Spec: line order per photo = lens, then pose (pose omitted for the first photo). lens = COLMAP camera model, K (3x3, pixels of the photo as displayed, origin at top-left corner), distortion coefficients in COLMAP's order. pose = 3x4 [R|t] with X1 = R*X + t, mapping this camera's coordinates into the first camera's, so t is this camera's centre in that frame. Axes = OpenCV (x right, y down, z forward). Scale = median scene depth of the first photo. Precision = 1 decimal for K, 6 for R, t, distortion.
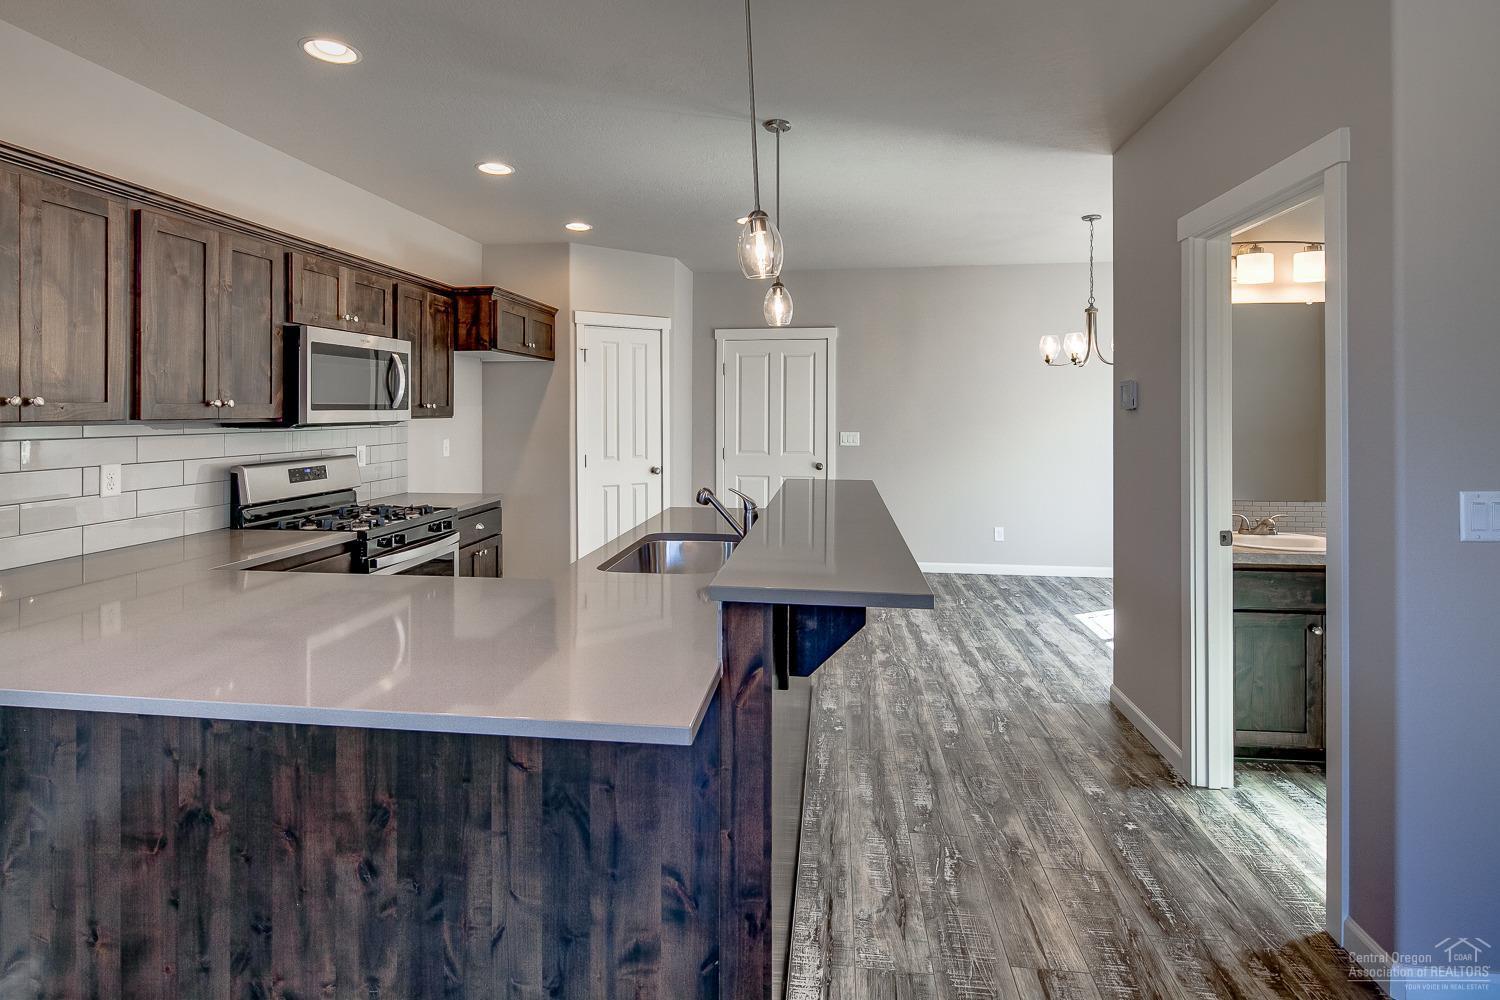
lens RADIAL K [[732.3, 0, 739.2], [0, 732.3, 410.7], [0, 0, 1]] dist [0.000011, -0.000782]
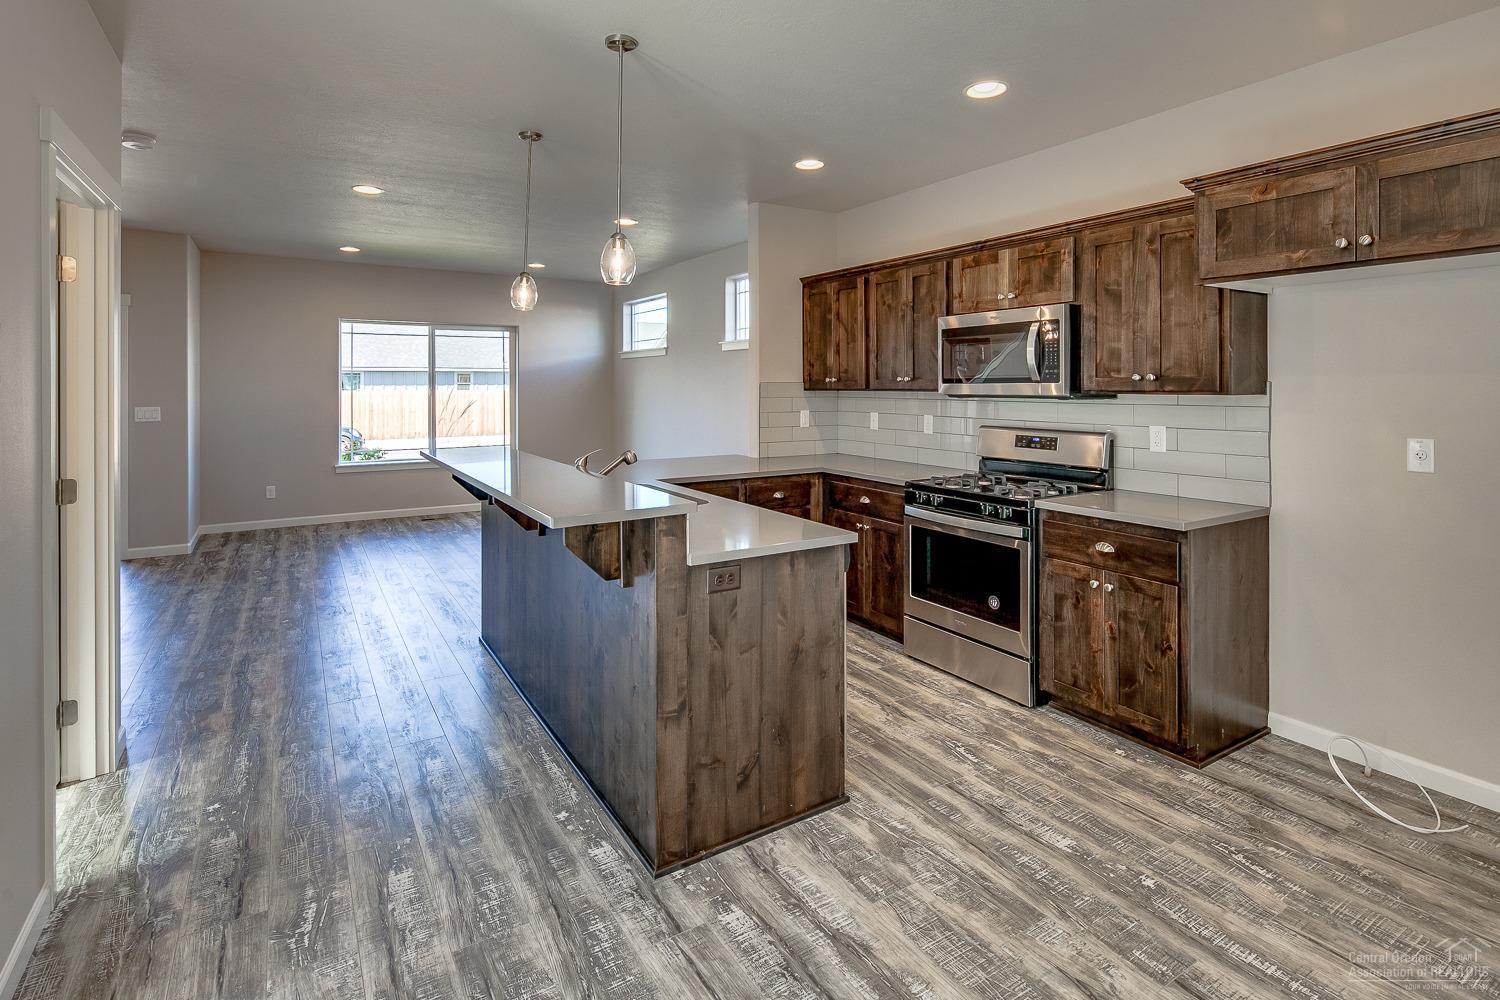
lens RADIAL K [[736.1, 0, 744.0], [0, 736.1, 387.7], [0, 0, 1]] dist [0.000558, -0.000426]
pose [[-0.775433, 0.004919, -0.631411, 0.482298], [0.002519, 0.999986, 0.004697, -0.000283], [0.631425, 0.002052, -0.775434, 1.770470]]
